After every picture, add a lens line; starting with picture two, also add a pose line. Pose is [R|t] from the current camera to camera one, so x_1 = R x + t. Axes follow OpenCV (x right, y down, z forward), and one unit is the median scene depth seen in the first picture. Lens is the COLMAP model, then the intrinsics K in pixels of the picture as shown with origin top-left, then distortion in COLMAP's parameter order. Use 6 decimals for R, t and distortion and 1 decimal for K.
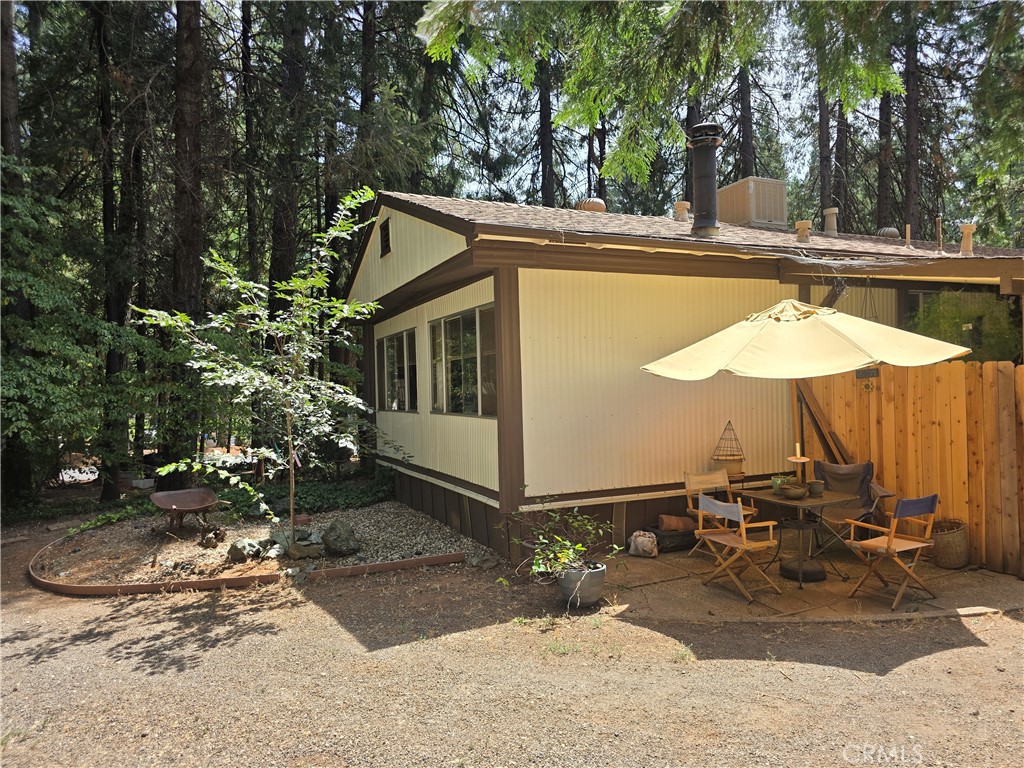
lens RADIAL K [[690.9, 0, 528.9], [0, 690.9, 393.4], [0, 0, 1]] dist [0.041170, -0.031609]
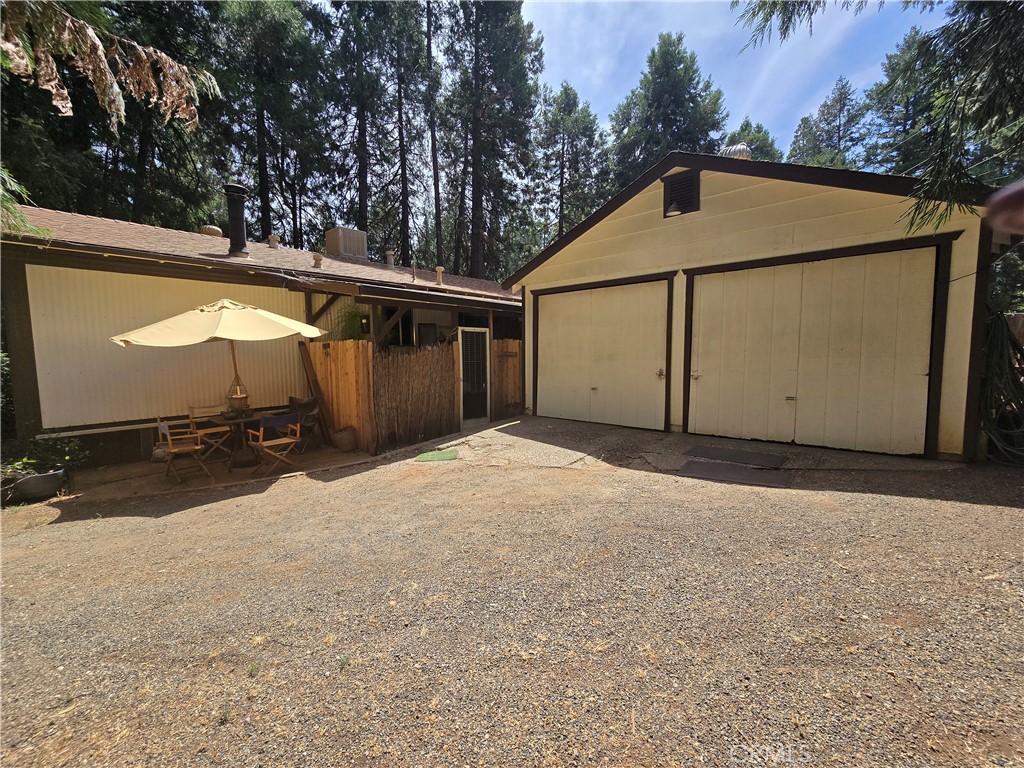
lens RADIAL K [[416.4, 0, 514.8], [0, 416.4, 385.4], [0, 0, 1]] dist [-0.001229, -0.000075]
pose [[0.918070, -0.016363, 0.396080, 0.747743], [-0.008994, 0.998031, 0.062078, 0.002069], [-0.396316, -0.060554, 0.916115, -0.227200]]
